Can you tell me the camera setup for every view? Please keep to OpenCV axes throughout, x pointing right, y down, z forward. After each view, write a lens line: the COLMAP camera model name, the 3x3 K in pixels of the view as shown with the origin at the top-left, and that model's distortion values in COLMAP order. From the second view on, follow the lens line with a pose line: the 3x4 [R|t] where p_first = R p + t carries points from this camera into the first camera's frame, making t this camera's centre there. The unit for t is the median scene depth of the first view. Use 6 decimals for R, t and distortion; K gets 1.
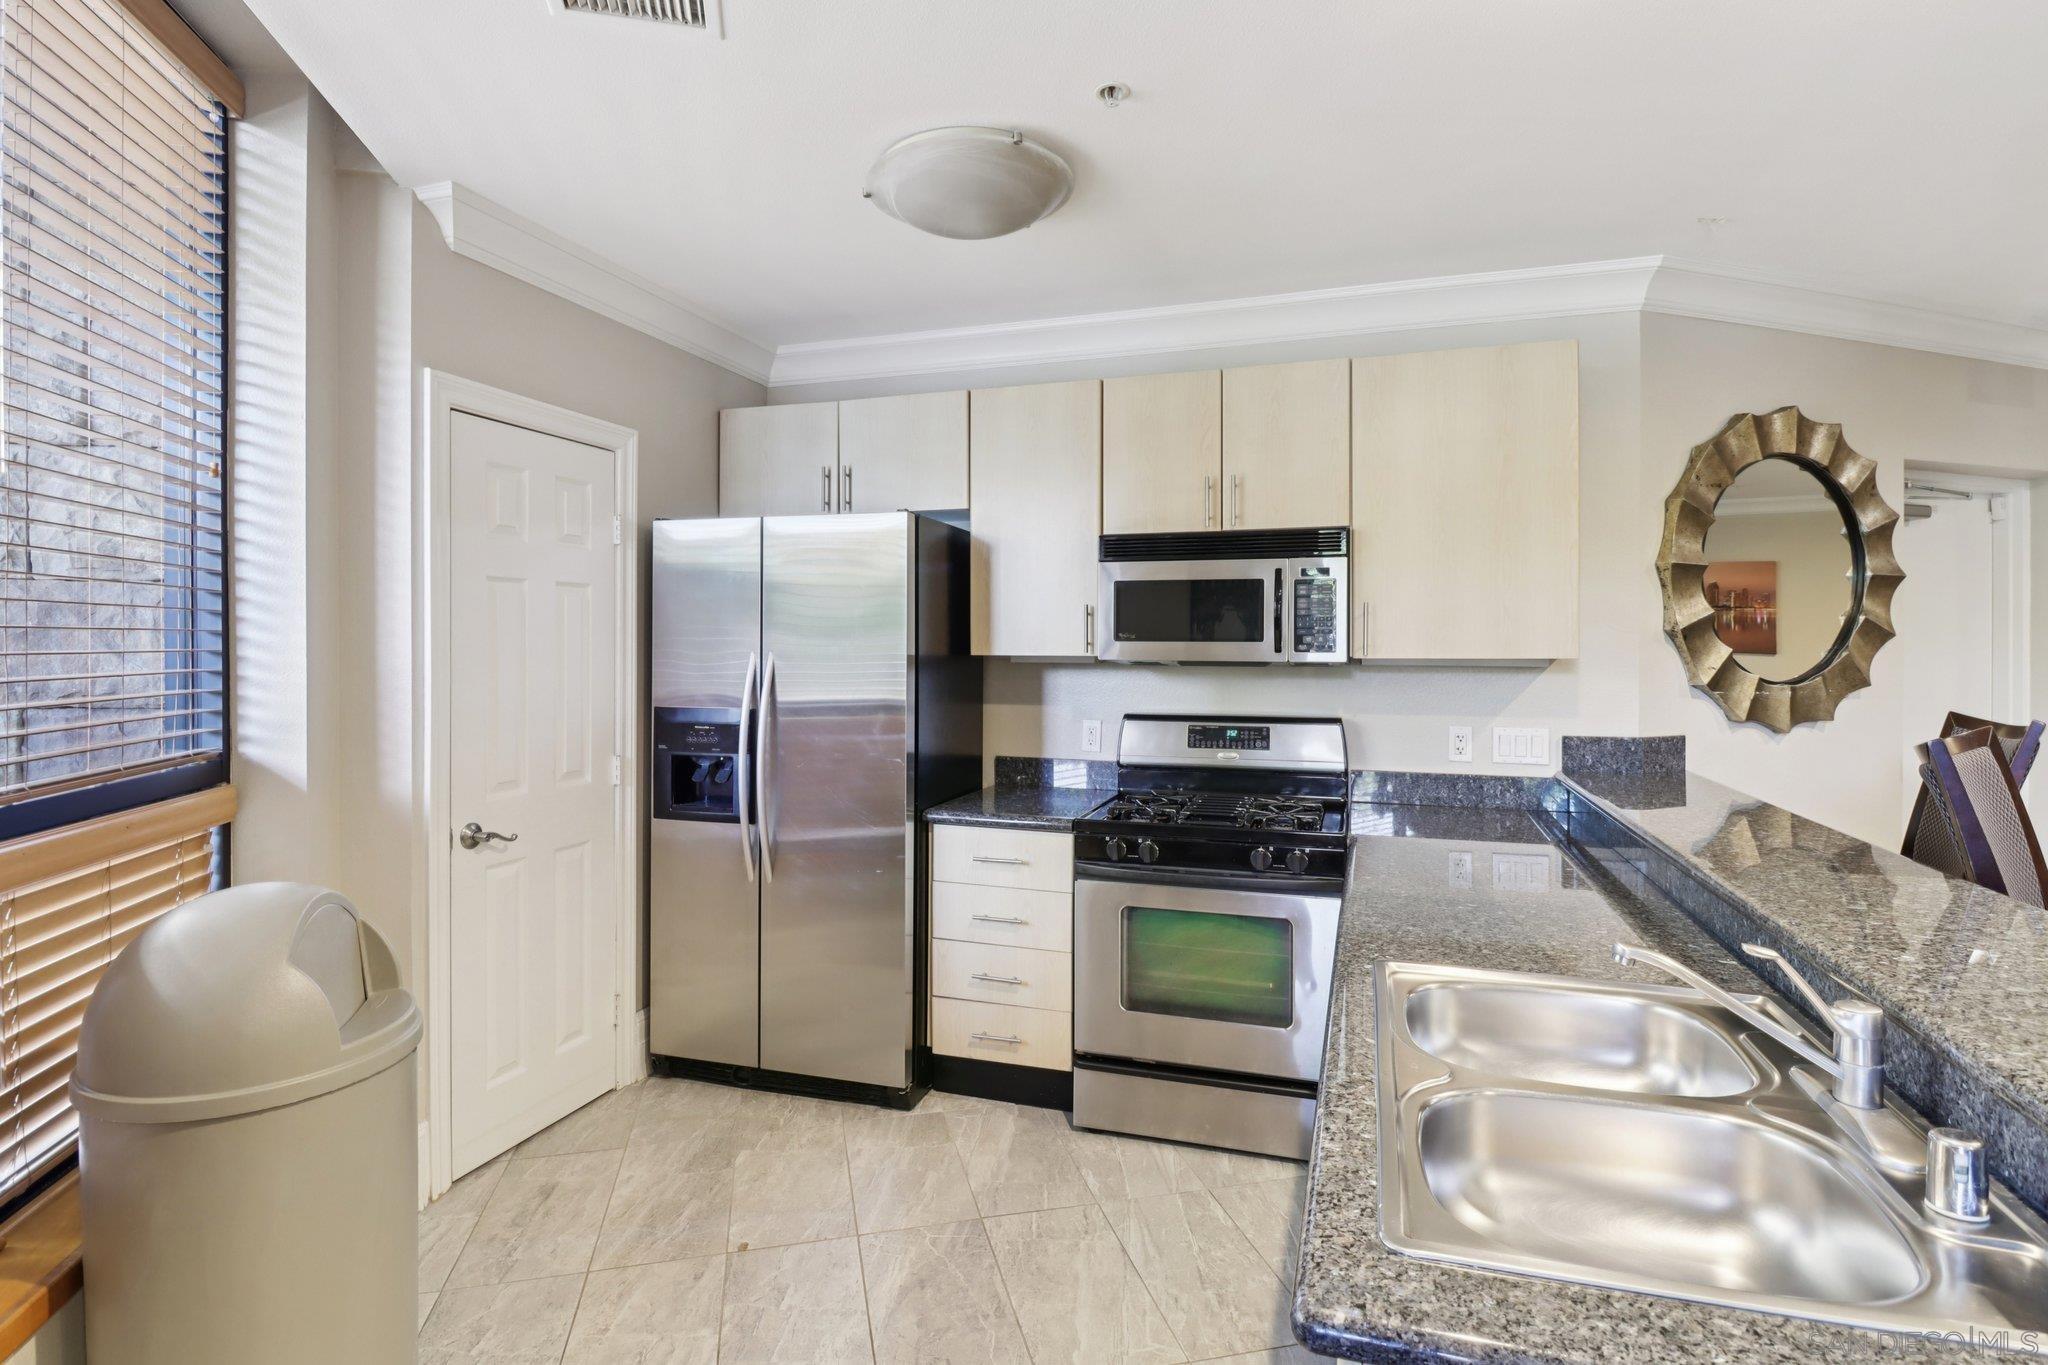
lens RADIAL K [[1001.6, 0, 1032.2], [0, 1001.6, 655.5], [0, 0, 1]] dist [-0.001247, -0.000327]
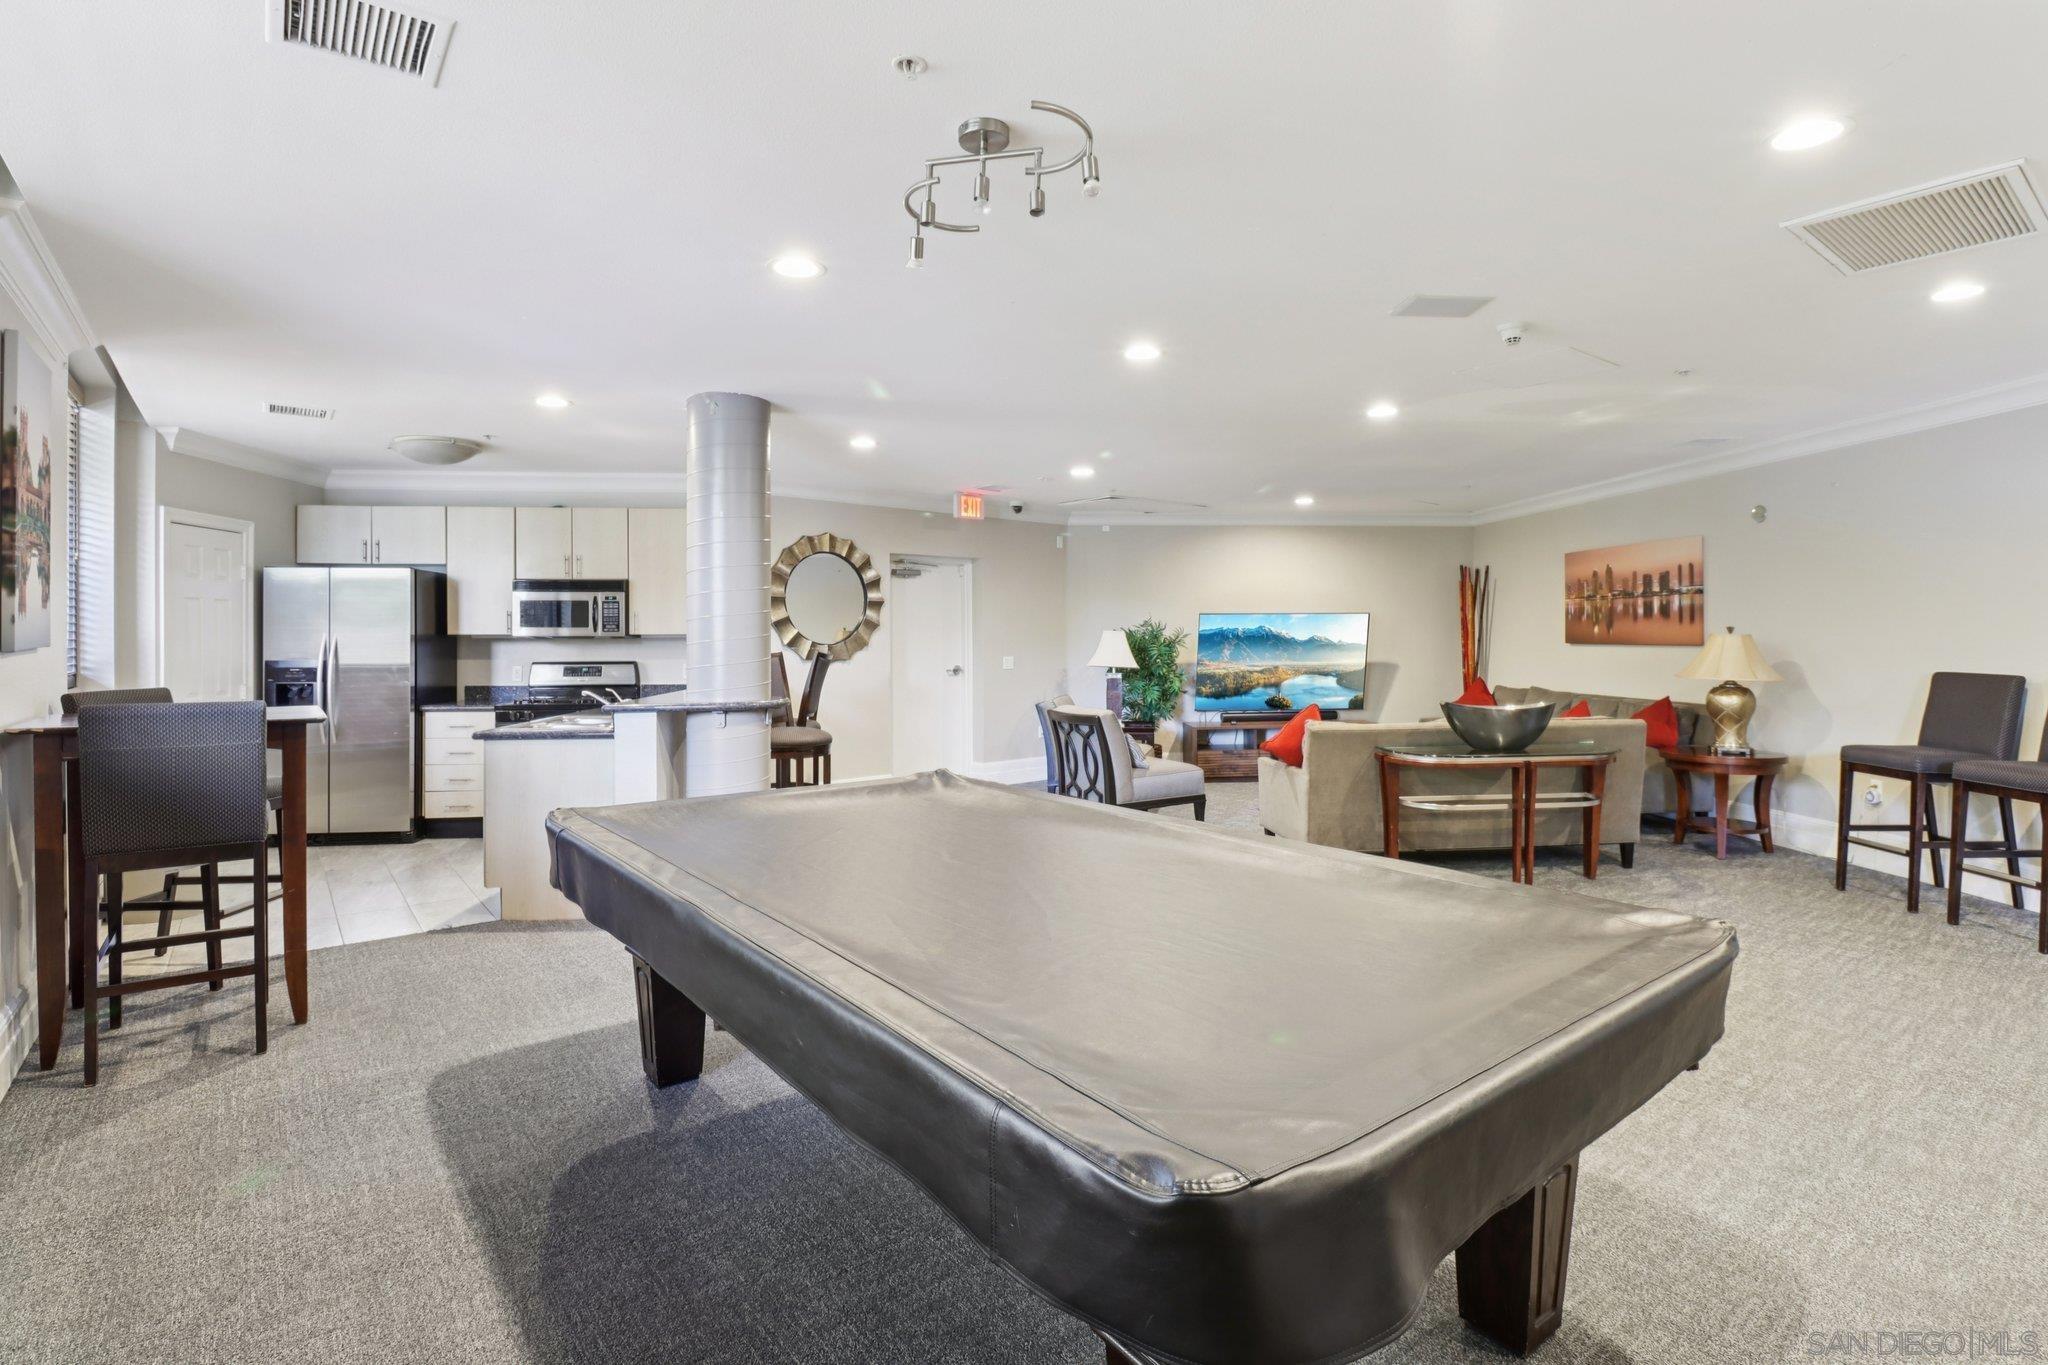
lens RADIAL K [[991.7, 0, 1026.5], [0, 991.7, 634.4], [0, 0, 1]] dist [0.000775, -0.010091]
pose [[0.918144, -0.004505, 0.396221, 0.239406], [0.010388, 0.999865, -0.012703, 0.040366], [-0.396111, 0.015779, 0.918067, -1.433194]]
